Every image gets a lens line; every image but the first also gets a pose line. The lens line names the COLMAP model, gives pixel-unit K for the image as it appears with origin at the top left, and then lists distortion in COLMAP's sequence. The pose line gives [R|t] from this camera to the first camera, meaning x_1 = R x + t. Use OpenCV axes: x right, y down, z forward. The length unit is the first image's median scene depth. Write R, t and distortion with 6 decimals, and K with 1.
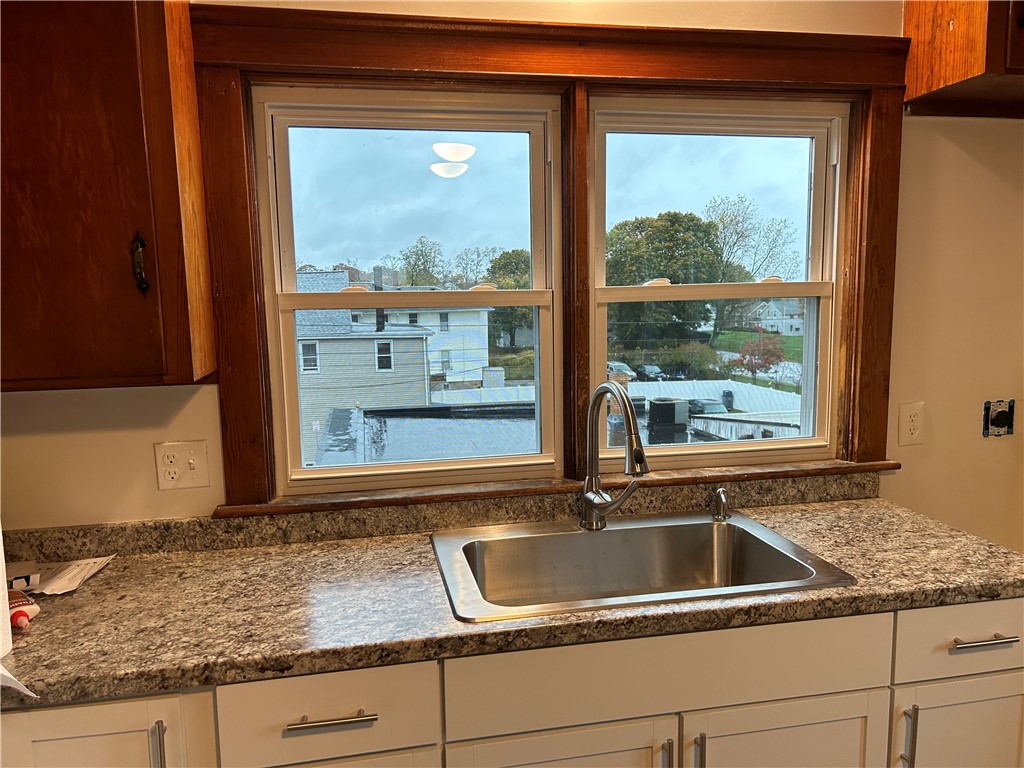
lens RADIAL K [[769.8, 0, 509.2], [0, 769.8, 387.7], [0, 0, 1]] dist [0.052696, -0.046022]
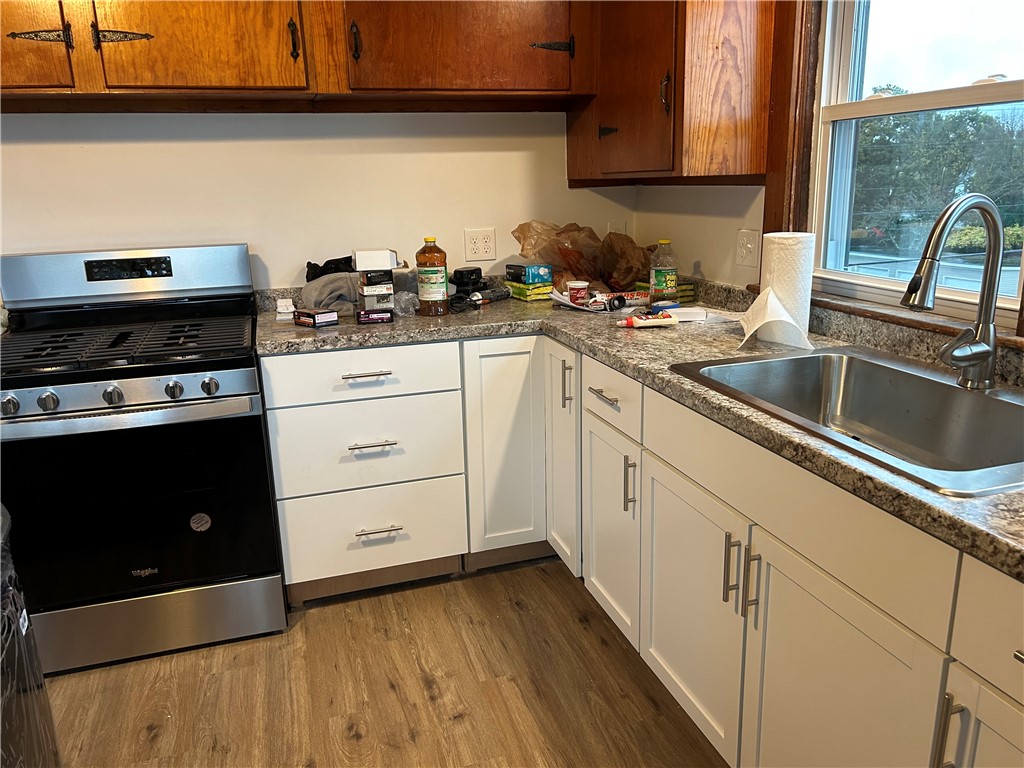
lens RADIAL K [[769.8, 0, 519.3], [0, 769.8, 381.9], [0, 0, 1]] dist [0.052696, -0.046022]
pose [[0.115861, 0.271054, -0.955566, 1.084638], [-0.101418, 0.960245, 0.260085, 0.017575], [0.988074, 0.066778, 0.138744, 0.552920]]
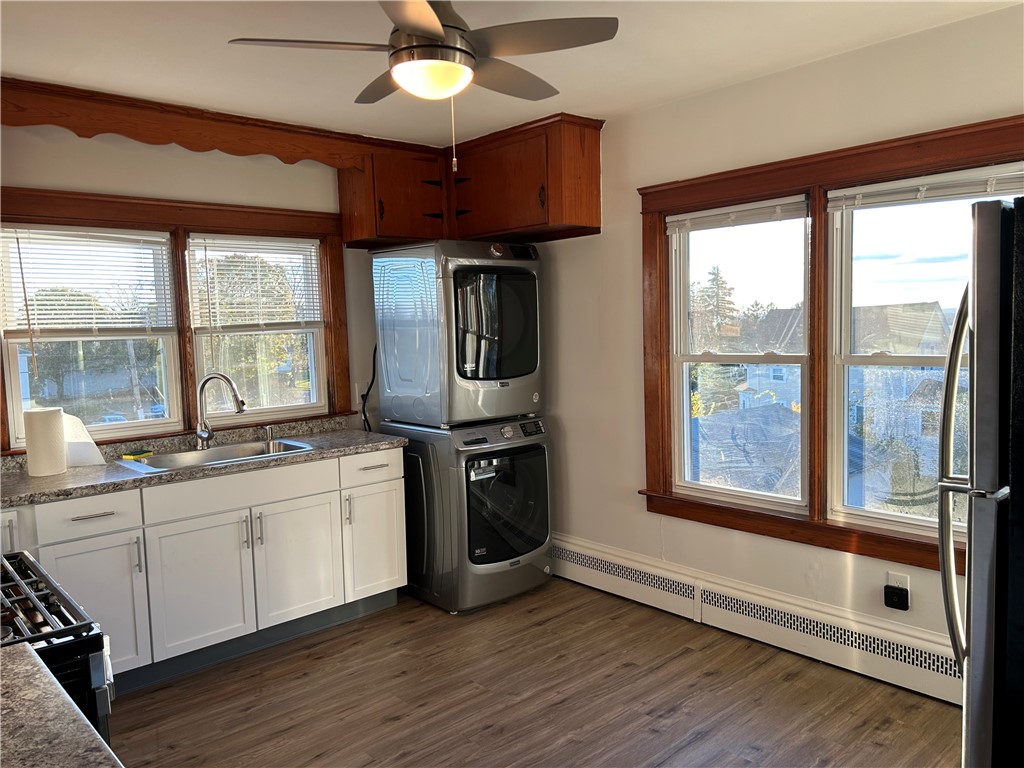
lens RADIAL K [[769.8, 0, 511.8], [0, 769.8, 385.3], [0, 0, 1]] dist [0.052696, -0.046022]
pose [[0.858541, -0.050949, 0.510207, -0.283774], [0.078128, 0.996431, -0.031964, 0.188514], [-0.506757, 0.067304, 0.859458, -1.467039]]
